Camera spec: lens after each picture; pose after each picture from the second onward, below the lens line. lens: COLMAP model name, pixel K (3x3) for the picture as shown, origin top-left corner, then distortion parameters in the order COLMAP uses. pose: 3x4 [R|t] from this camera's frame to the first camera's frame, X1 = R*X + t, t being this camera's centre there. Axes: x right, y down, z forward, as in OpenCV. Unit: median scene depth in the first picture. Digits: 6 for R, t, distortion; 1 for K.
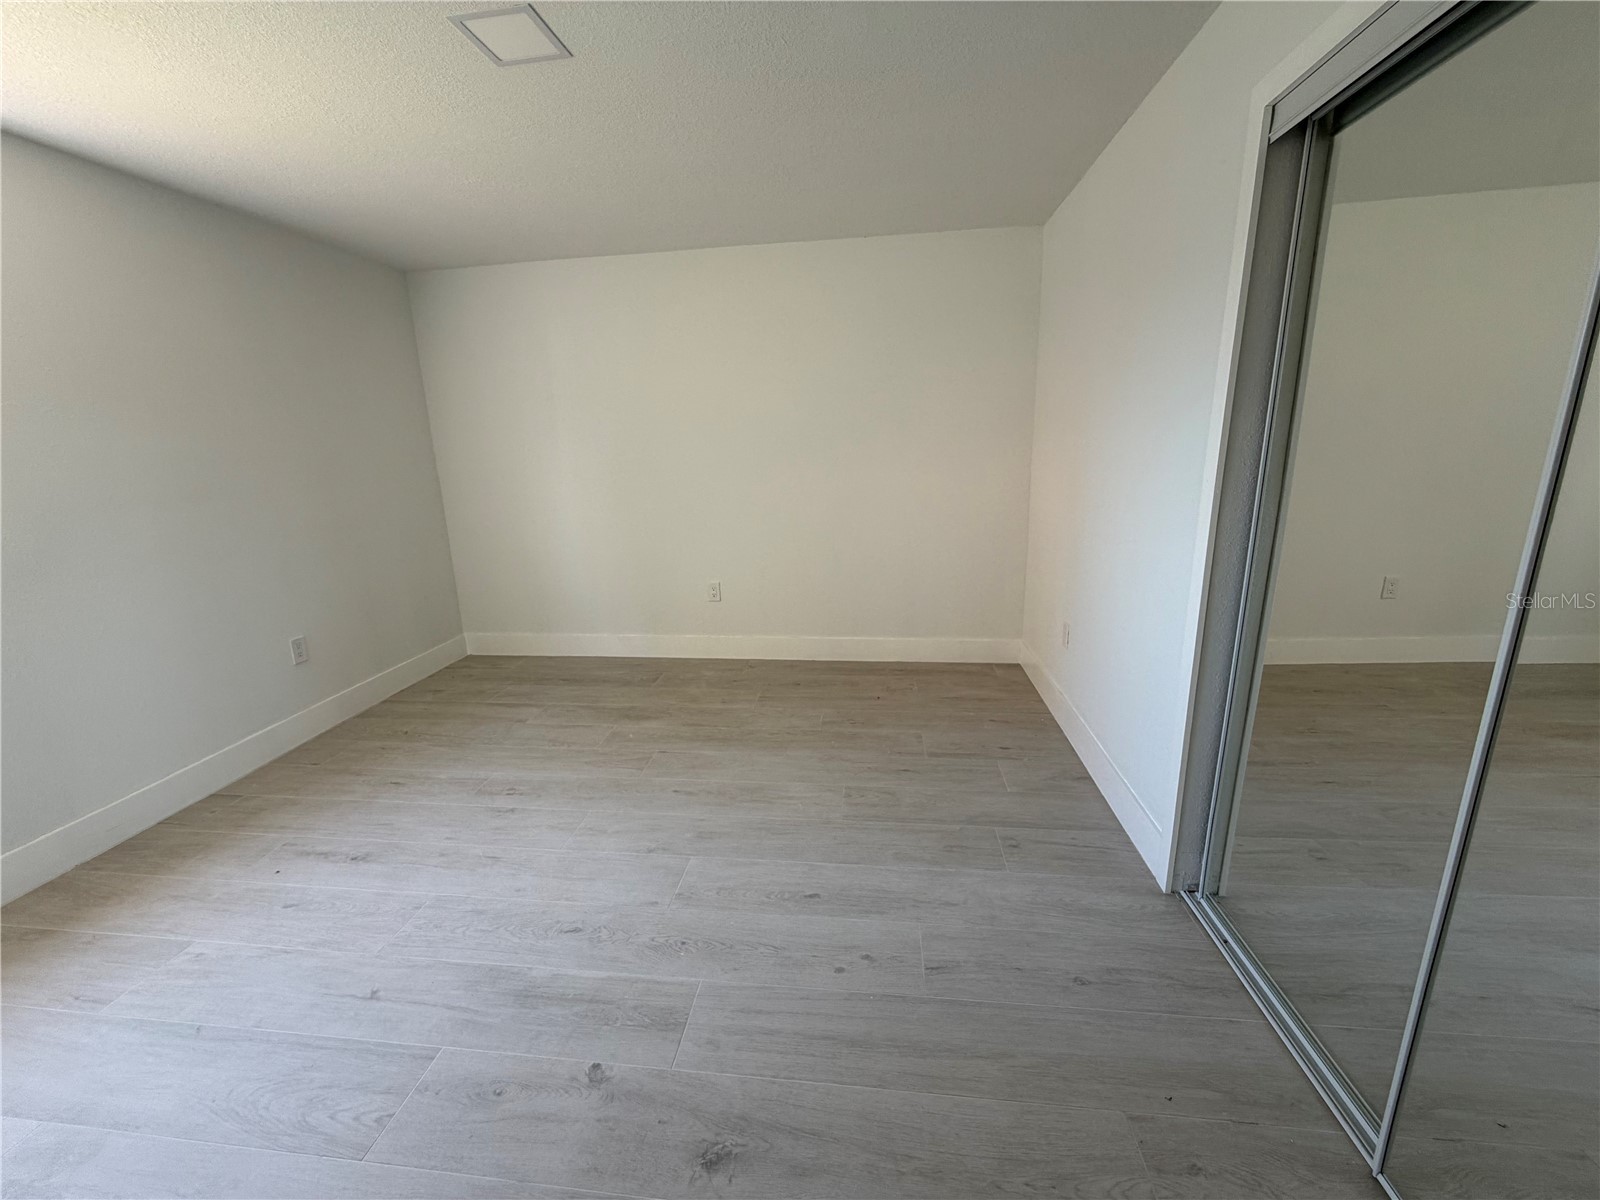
lens RADIAL K [[635.9, 0, 796.1], [0, 635.9, 600.4], [0, 0, 1]] dist [-0.001992, 0.000379]
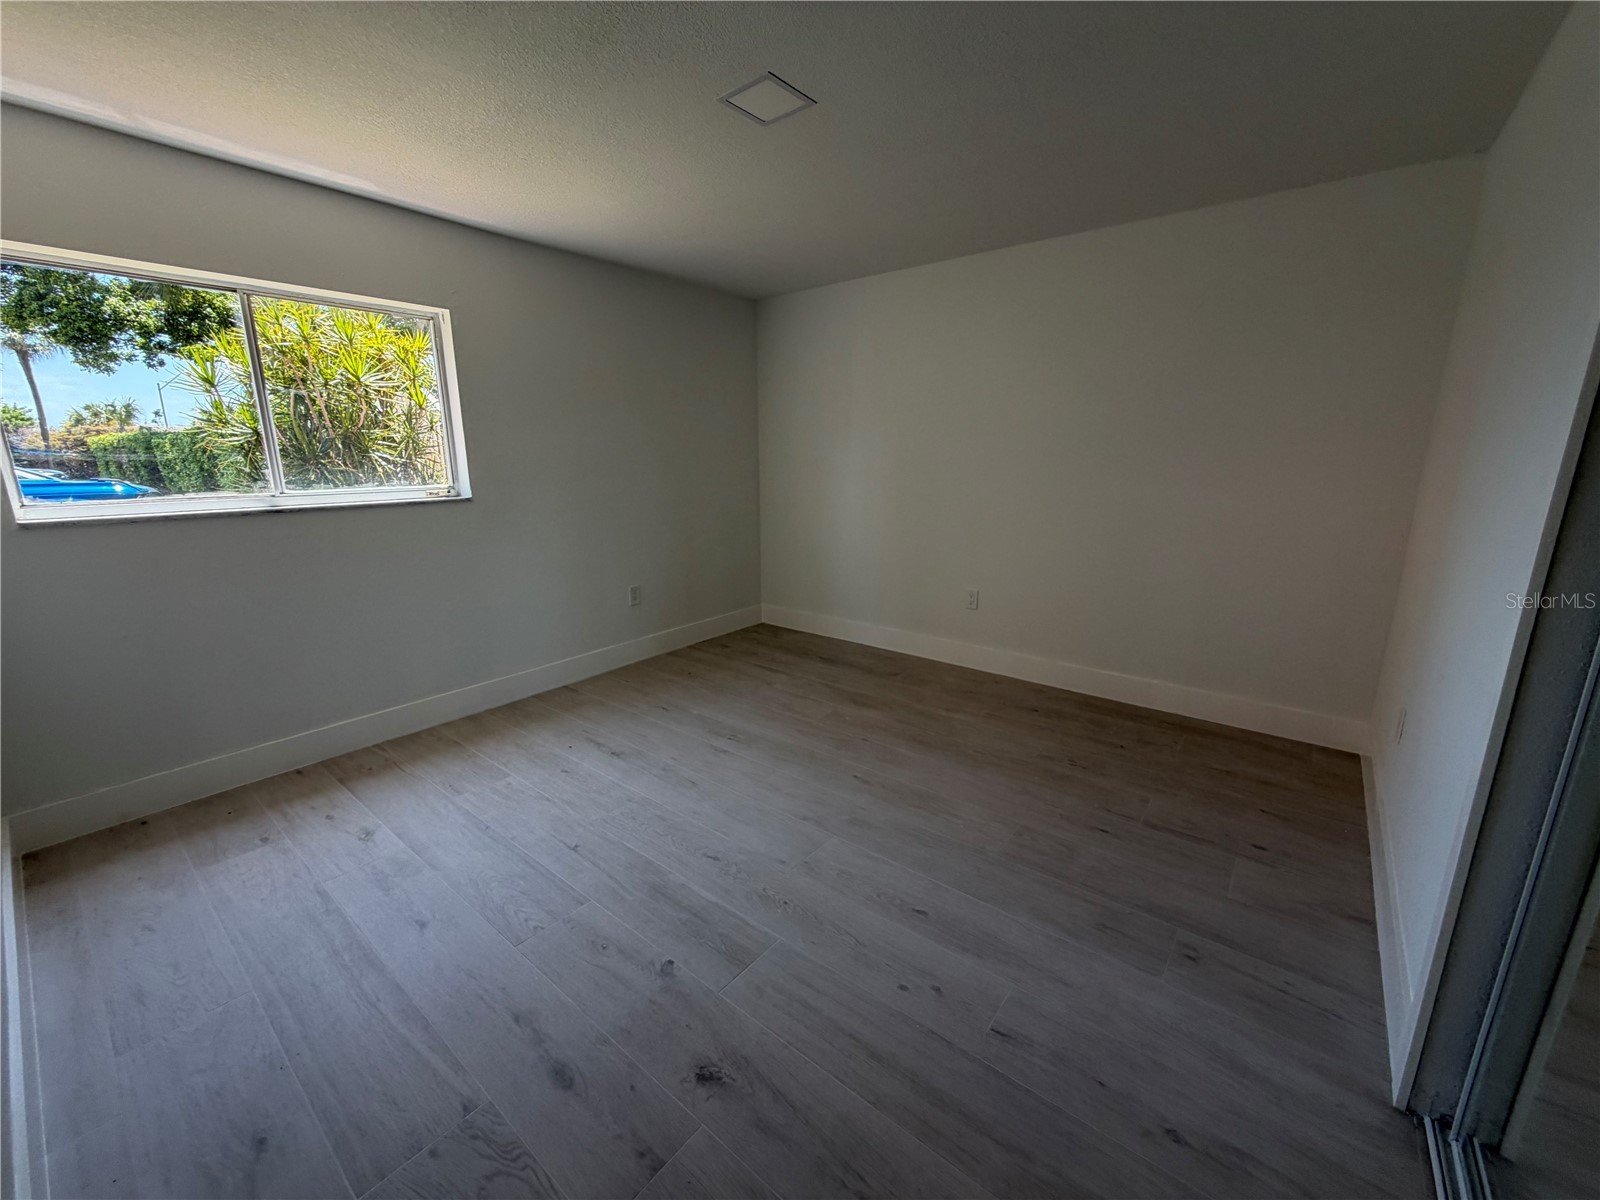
lens RADIAL K [[635.9, 0, 794.0], [0, 635.9, 599.6], [0, 0, 1]] dist [-0.001992, 0.000379]
pose [[0.848577, 0.145826, -0.508579, 0.265811], [-0.148246, 0.988294, 0.036024, -0.014369], [0.507878, 0.044826, 0.860262, 0.037735]]
